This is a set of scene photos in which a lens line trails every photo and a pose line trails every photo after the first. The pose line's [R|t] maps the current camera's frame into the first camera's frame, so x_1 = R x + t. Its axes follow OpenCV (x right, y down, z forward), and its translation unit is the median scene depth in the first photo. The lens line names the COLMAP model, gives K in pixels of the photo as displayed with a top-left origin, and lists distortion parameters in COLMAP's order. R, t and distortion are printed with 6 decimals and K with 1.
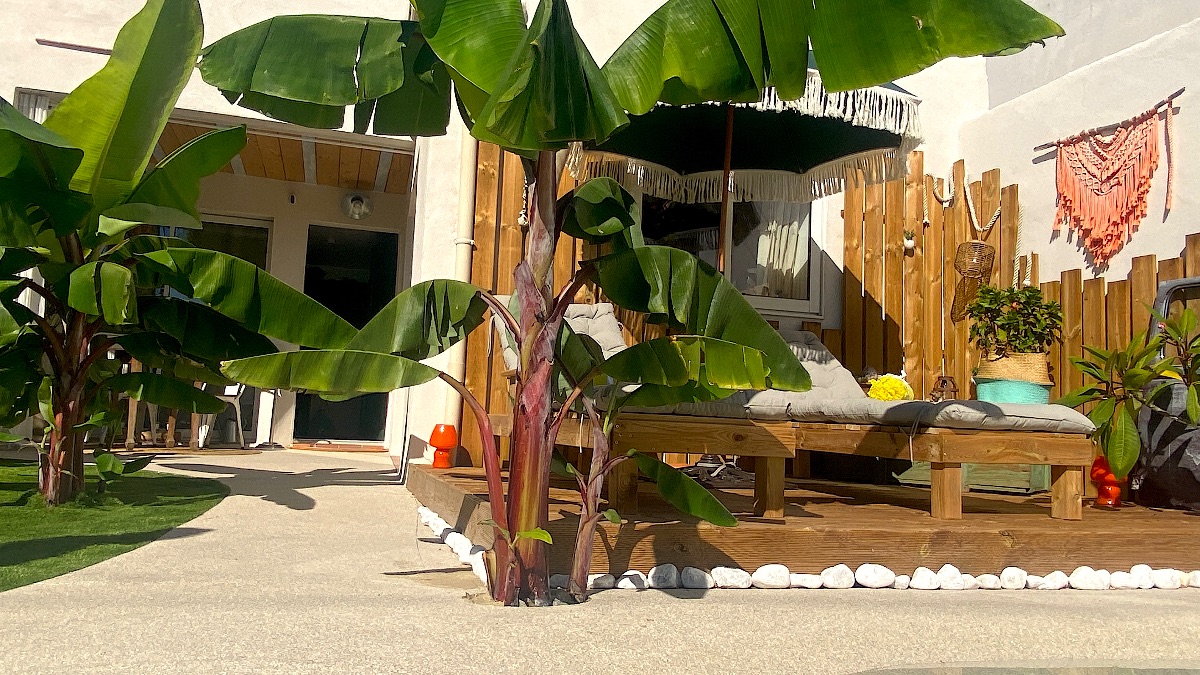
lens RADIAL K [[926.3, 0, 599.1], [0, 926.3, 309.5], [0, 0, 1]] dist [0.011065, 0.000990]
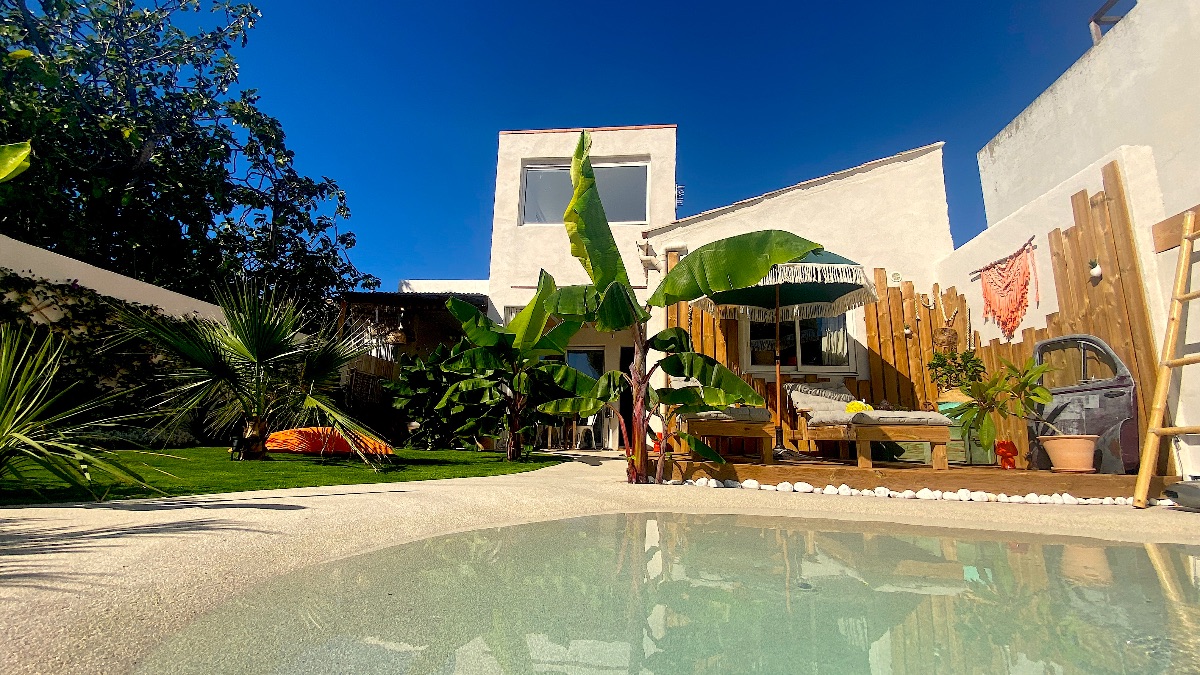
lens RADIAL K [[501.4, 0, 600.0], [0, 501.4, 337.5], [0, 0, 1]] dist [0.001006, 0.000075]
pose [[0.919256, -0.094320, -0.382194, 0.185484], [0.059188, 0.992951, -0.102686, 0.009131], [0.389186, 0.071773, 0.918359, -0.193159]]
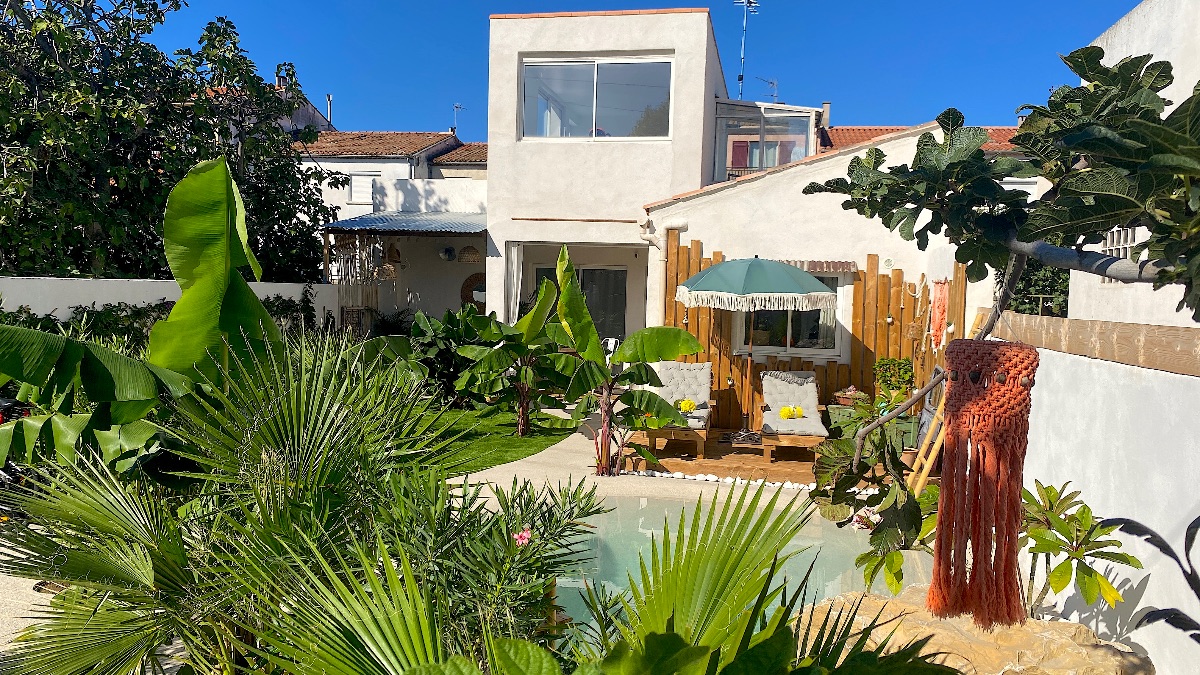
lens RADIAL K [[930.2, 0, 600.0], [0, 930.2, 337.5], [0, 0, 1]] dist [-0.003108, -0.001123]
pose [[0.887274, 0.000123, -0.461243, 0.851636], [0.065929, 0.989698, 0.127090, -0.394187], [0.456507, -0.143173, 0.878125, -1.225528]]
